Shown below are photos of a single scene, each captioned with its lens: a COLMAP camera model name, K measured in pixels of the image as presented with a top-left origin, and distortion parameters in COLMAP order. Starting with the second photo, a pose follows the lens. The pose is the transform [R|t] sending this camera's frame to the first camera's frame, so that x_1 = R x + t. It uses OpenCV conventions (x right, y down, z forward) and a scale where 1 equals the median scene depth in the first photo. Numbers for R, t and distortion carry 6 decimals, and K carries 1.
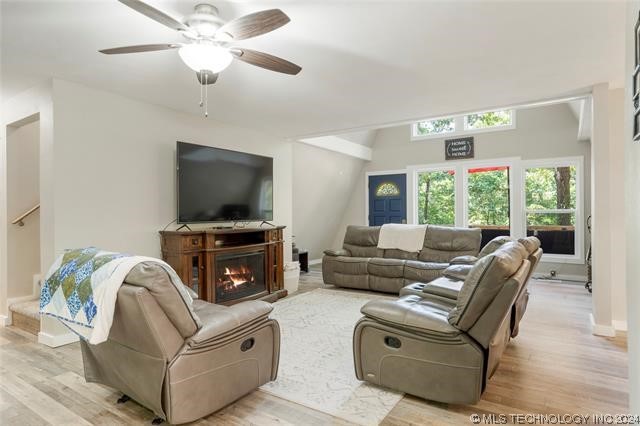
lens RADIAL K [[376.8, 0, 320.0], [0, 376.8, 213.0], [0, 0, 1]] dist [-0.033334, 0.000087]
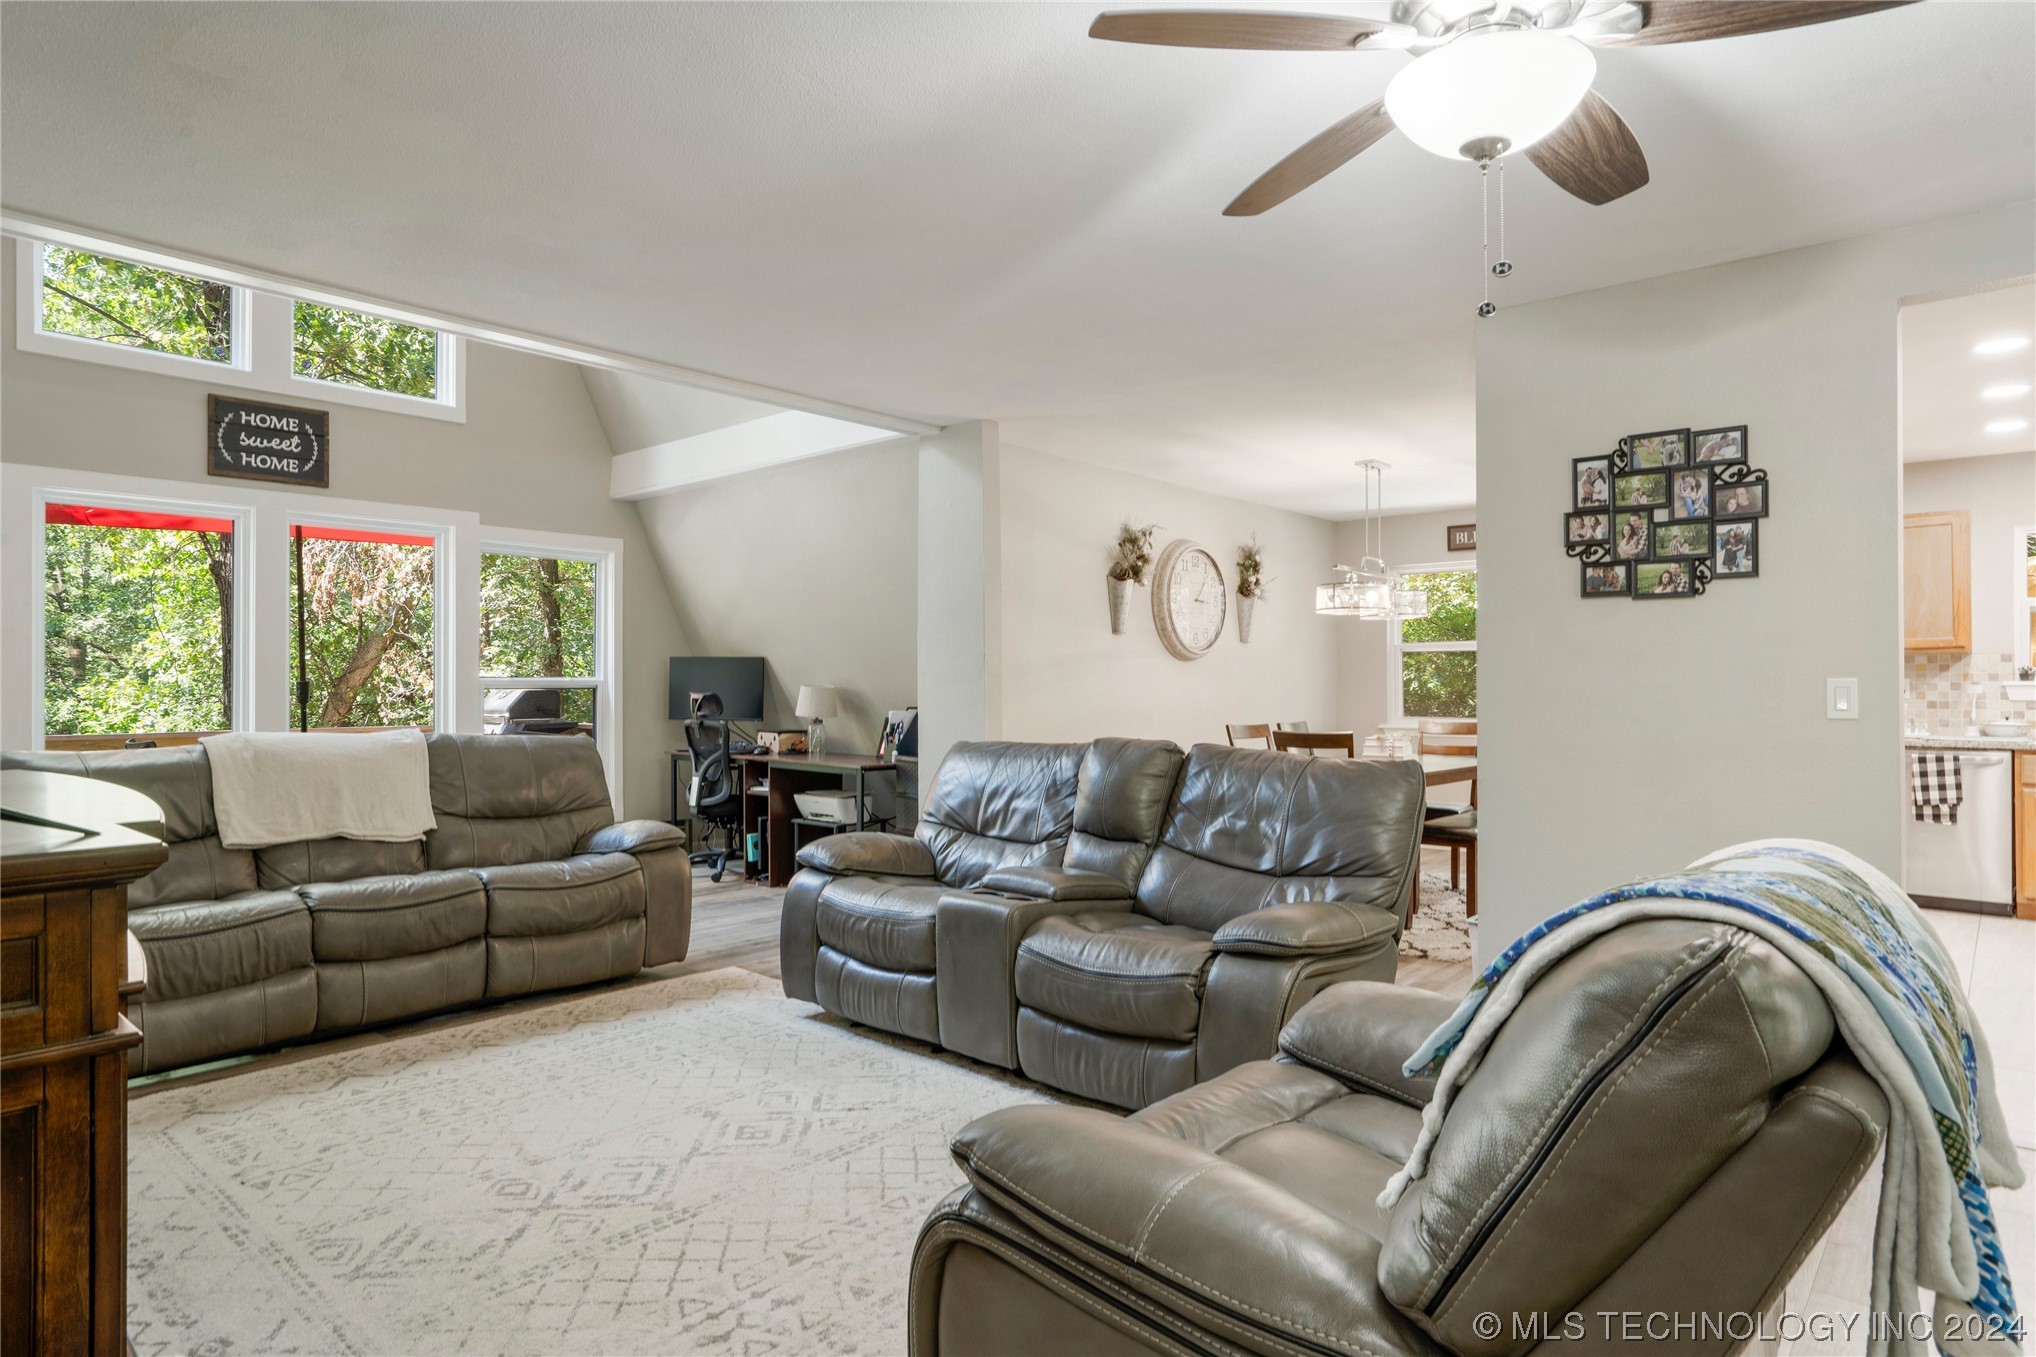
lens RADIAL K [[1144.5, 0, 1018.0], [0, 1144.5, 678.5], [0, 0, 1]] dist [-0.004141, 0.003562]
pose [[0.127966, 0.011028, 0.991717, -0.350473], [-0.000238, 0.999938, -0.011089, 0.002792], [-0.991779, 0.001183, 0.127960, 0.372282]]
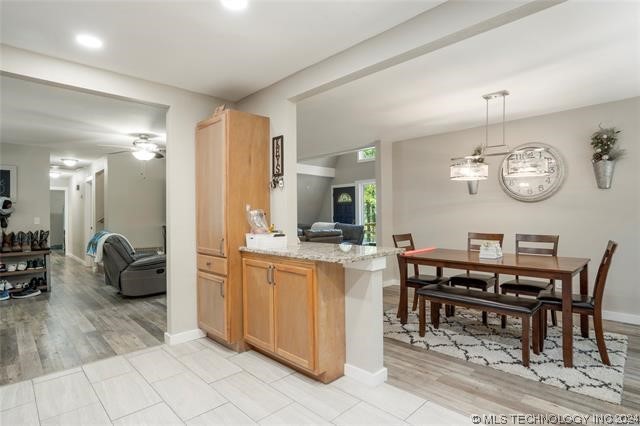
lens RADIAL K [[331.7, 0, 320.0], [0, 331.7, 213.0], [0, 0, 1]] dist [-0.001212, -0.000148]
pose [[0.979854, -0.005452, -0.199639, 0.373916], [0.005927, 0.999981, 0.001780, -0.008165], [0.199625, -0.002928, 0.979868, -0.273662]]
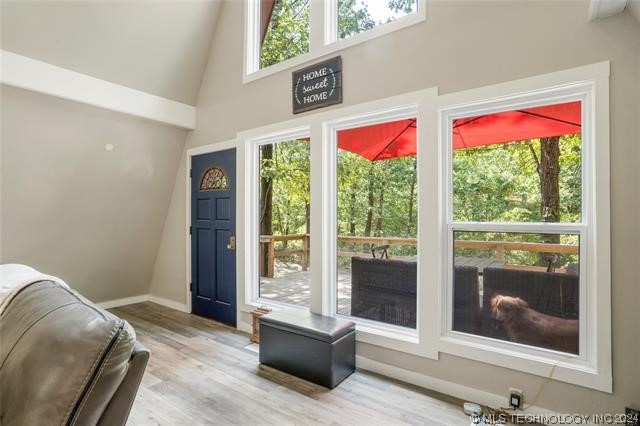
lens RADIAL K [[332.0, 0, 320.0], [0, 332.0, 213.0], [0, 0, 1]] dist [-0.043998, 0.000216]
pose [[0.999253, 0.004872, -0.038328, 0.387659], [-0.005071, 0.999974, -0.005111, -0.013808], [0.038302, 0.005302, 0.999252, 0.588193]]
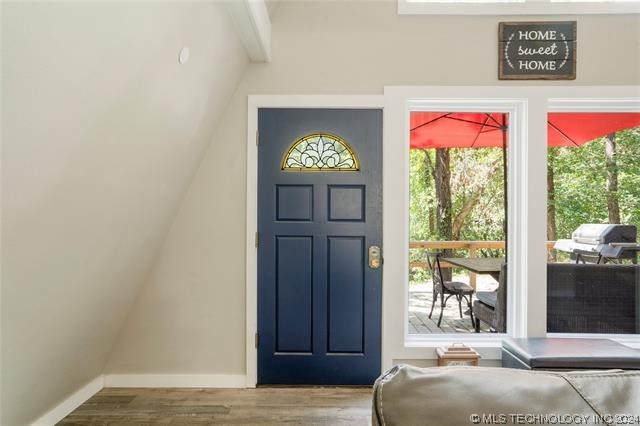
lens RADIAL K [[364.4, 0, 320.0], [0, 364.4, 213.0], [0, 0, 1]] dist [-0.050083, 0.054974]
pose [[0.831648, 0.013032, 0.555150, 0.004108], [-0.010353, 0.999915, -0.007963, -0.009246], [-0.555207, 0.000875, 0.831712, 0.815313]]
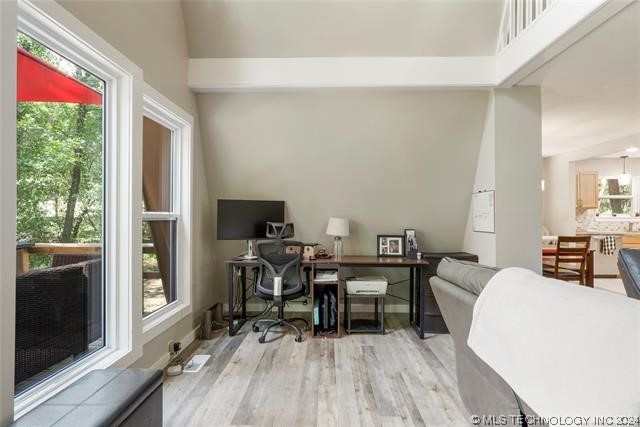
lens RADIAL K [[359.8, 0, 320.0], [0, 359.8, 213.5], [0, 0, 1]] dist [-0.004141, 0.003562]
pose [[-0.541304, 0.011042, 0.840754, 0.121425], [0.001615, 0.999926, -0.012093, -0.002222], [-0.840825, -0.005188, -0.541282, 0.949341]]
